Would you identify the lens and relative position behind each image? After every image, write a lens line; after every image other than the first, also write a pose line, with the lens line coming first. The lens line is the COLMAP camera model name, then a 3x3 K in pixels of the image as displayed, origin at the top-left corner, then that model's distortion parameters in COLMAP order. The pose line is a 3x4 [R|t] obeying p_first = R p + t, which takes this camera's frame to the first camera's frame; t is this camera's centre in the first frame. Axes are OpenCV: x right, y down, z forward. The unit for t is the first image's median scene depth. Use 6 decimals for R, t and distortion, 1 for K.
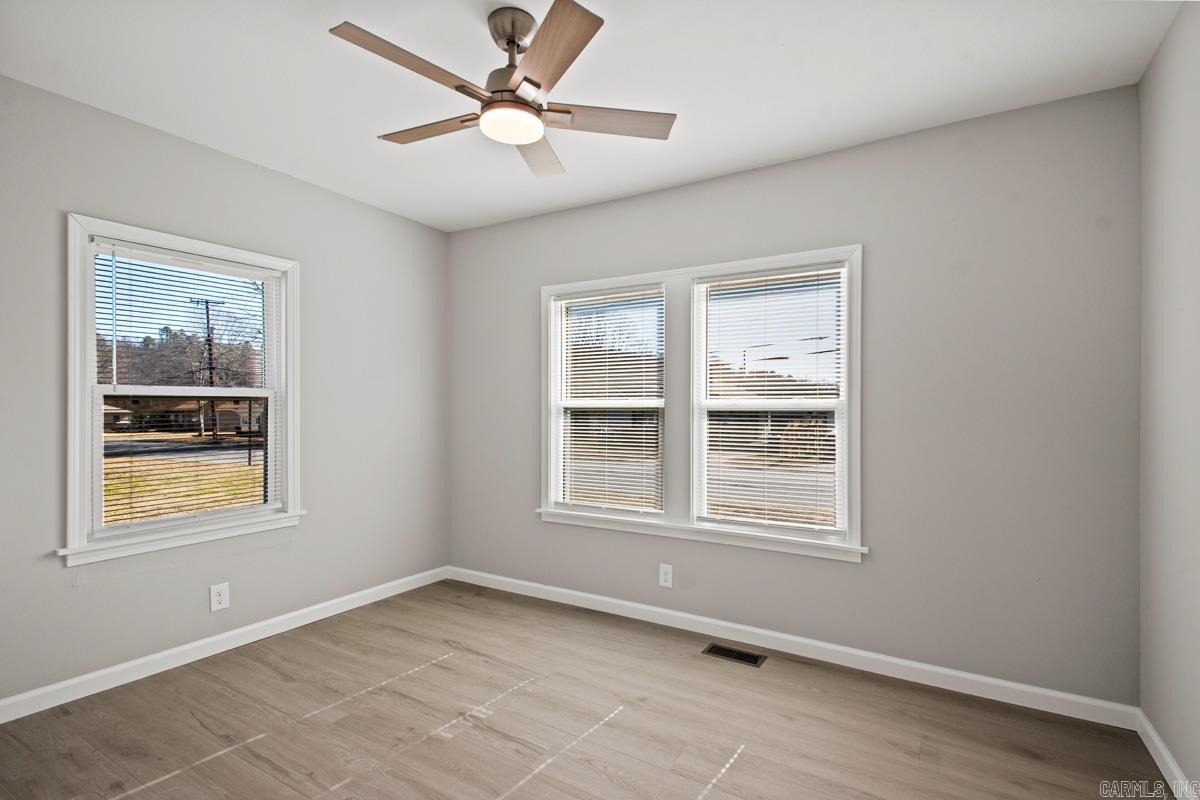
lens RADIAL K [[568.5, 0, 602.7], [0, 568.5, 408.5], [0, 0, 1]] dist [-0.002094, -0.020042]
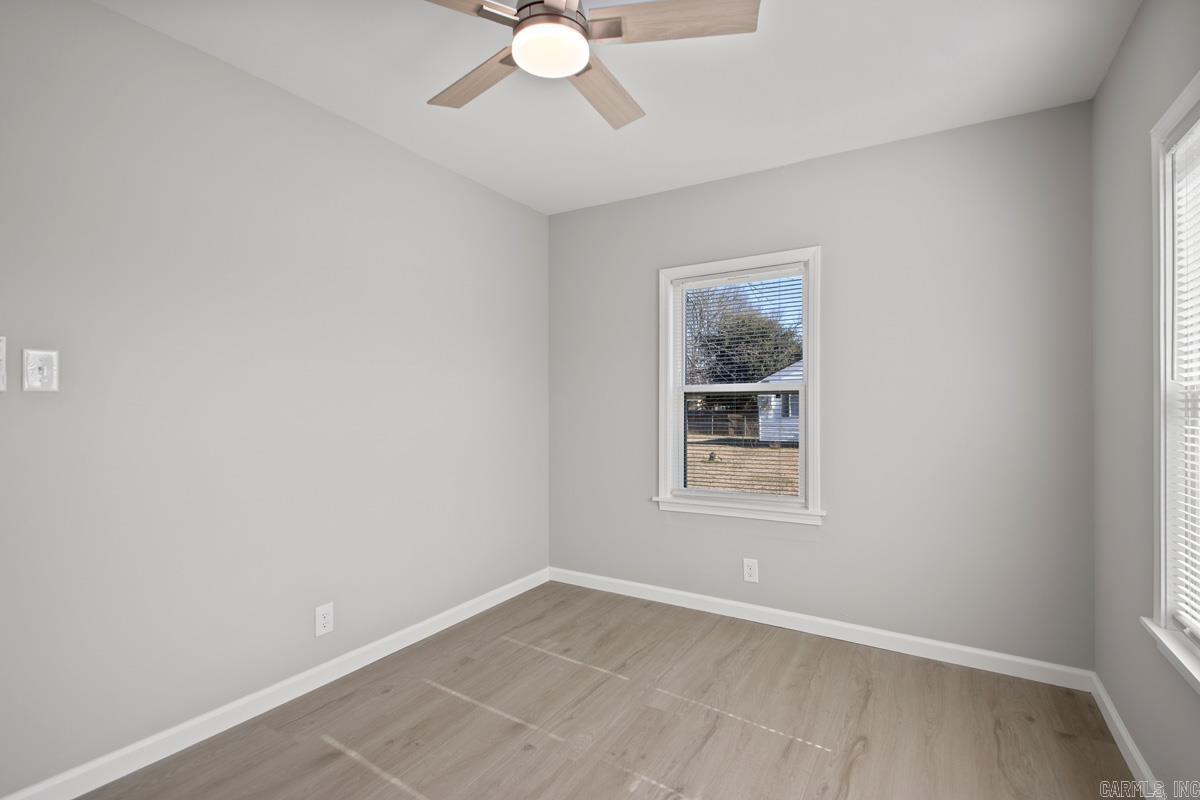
lens RADIAL K [[536.9, 0, 596.2], [0, 536.9, 402.1], [0, 0, 1]] dist [0.007951, -0.009561]
pose [[0.001560, -0.006922, -0.999975, 0.421988], [-0.001567, 0.999975, -0.006925, 0.009223], [0.999998, 0.001578, 0.001549, 0.755620]]
